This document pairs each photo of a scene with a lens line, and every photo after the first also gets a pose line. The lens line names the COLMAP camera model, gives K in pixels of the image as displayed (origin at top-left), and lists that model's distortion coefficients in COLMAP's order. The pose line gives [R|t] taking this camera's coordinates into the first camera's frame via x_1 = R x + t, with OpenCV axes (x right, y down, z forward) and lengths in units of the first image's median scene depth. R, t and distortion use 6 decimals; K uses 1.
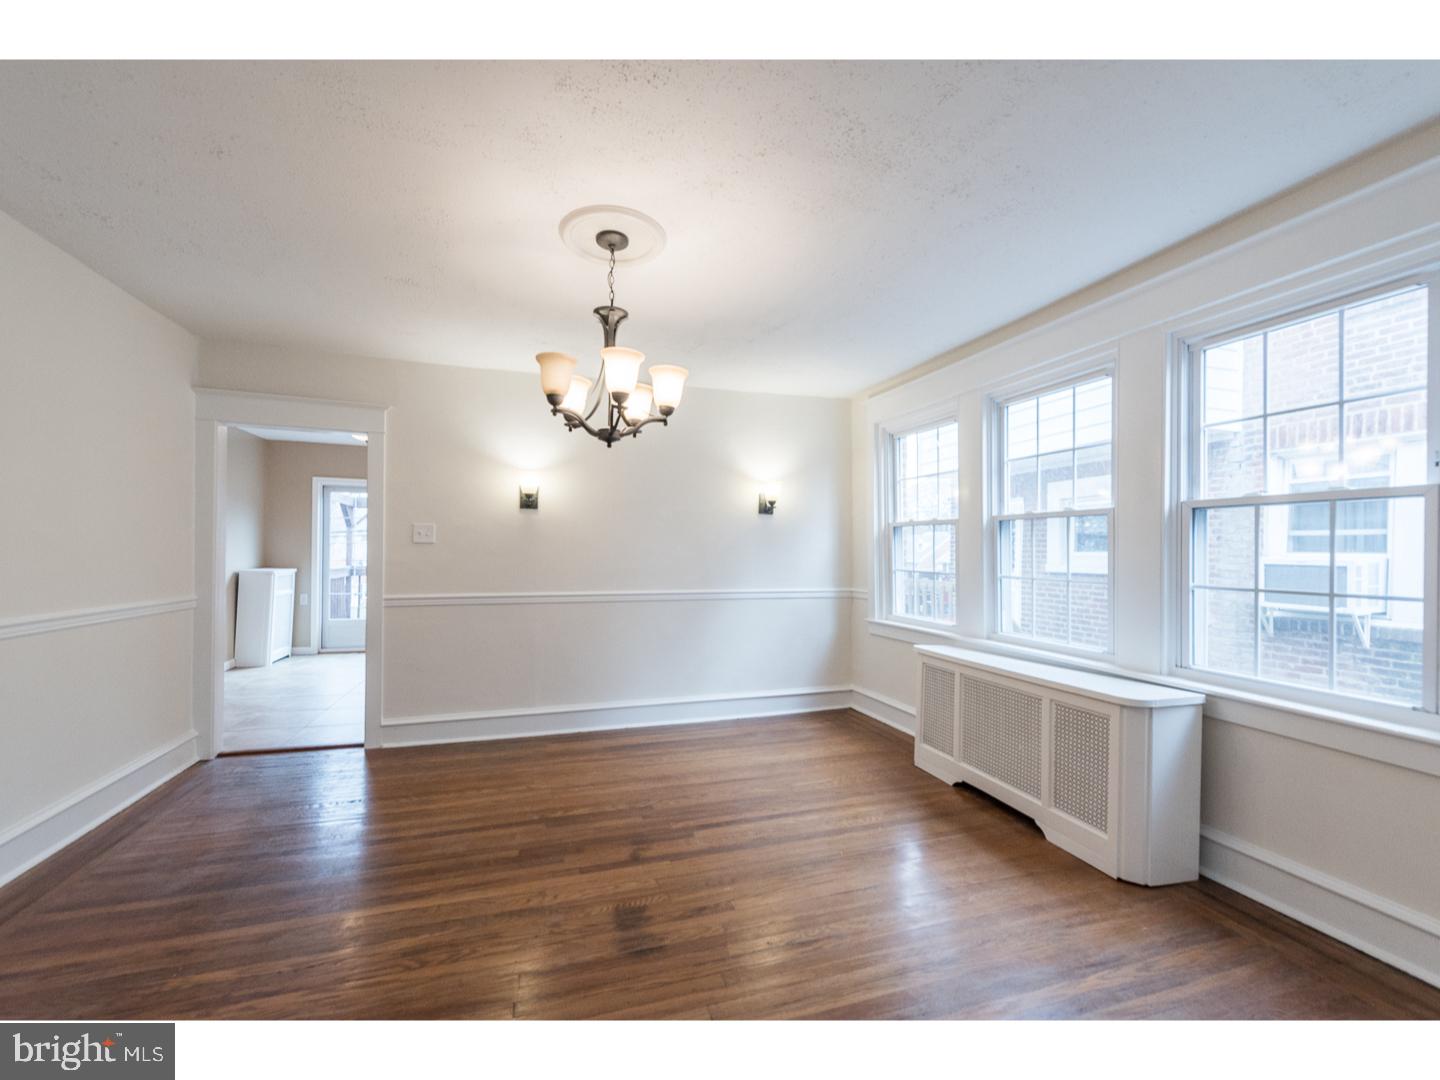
lens RADIAL K [[578.3, 0, 714.2], [0, 578.3, 534.9], [0, 0, 1]] dist [0.010301, -0.003289]
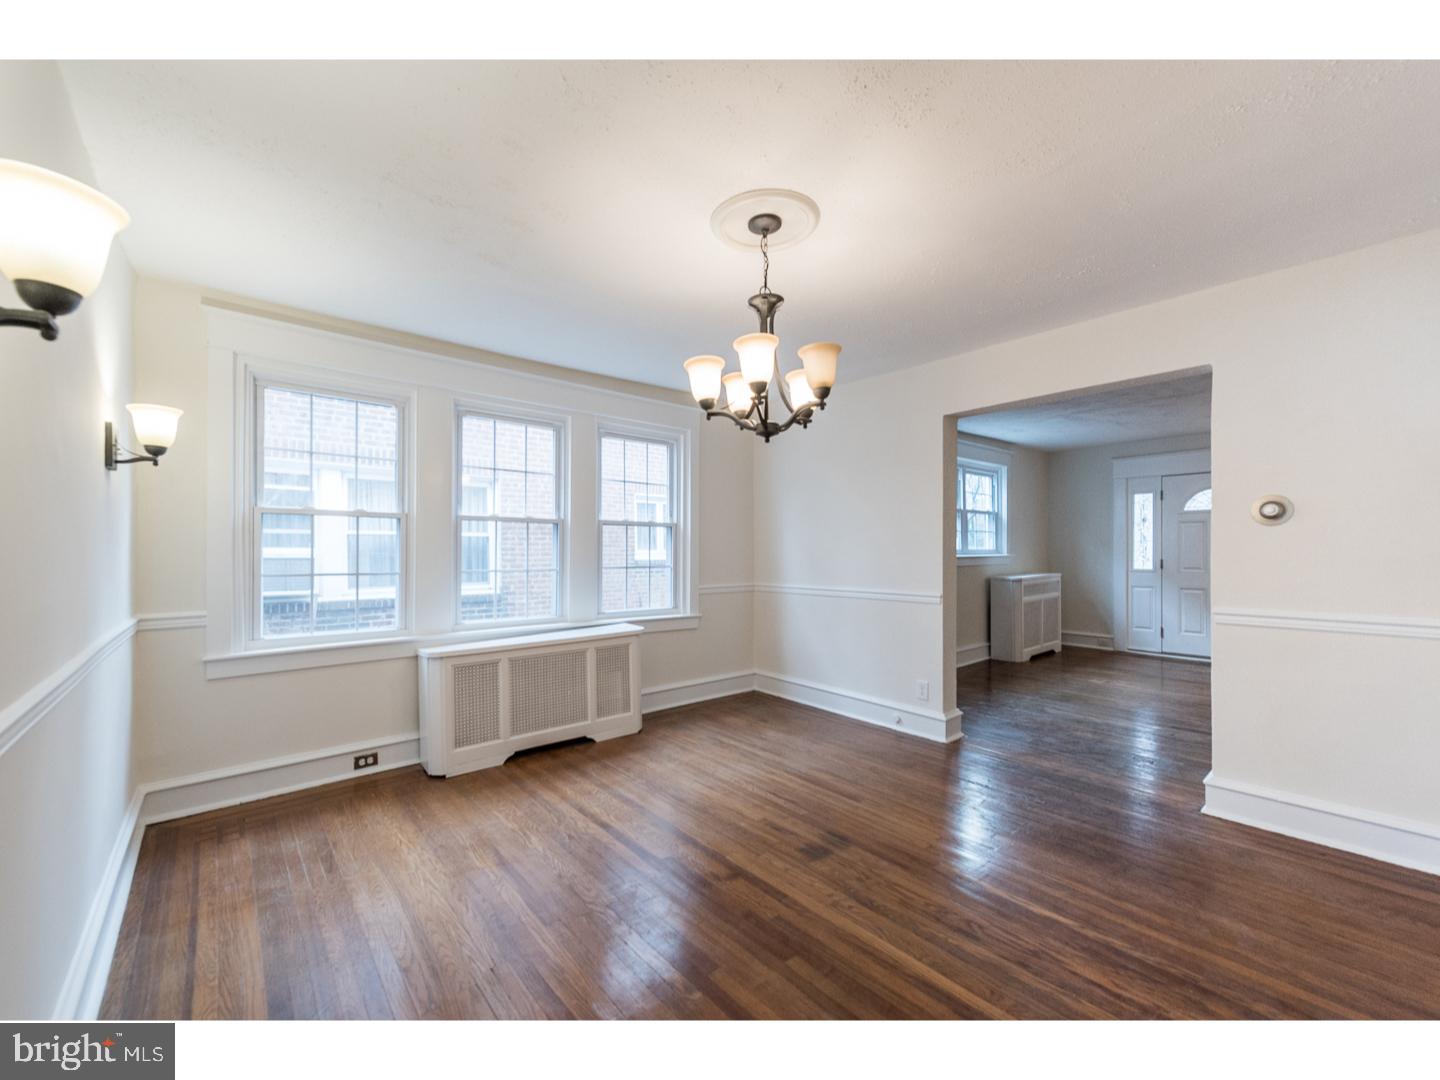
lens RADIAL K [[578.3, 0, 723.6], [0, 578.3, 541.4], [0, 0, 1]] dist [0.010301, -0.003289]
pose [[-0.381091, 0.005103, 0.924524, -0.909929], [-0.026770, 0.999505, -0.016552, 0.026739], [-0.924150, -0.031058, -0.380765, 1.262070]]
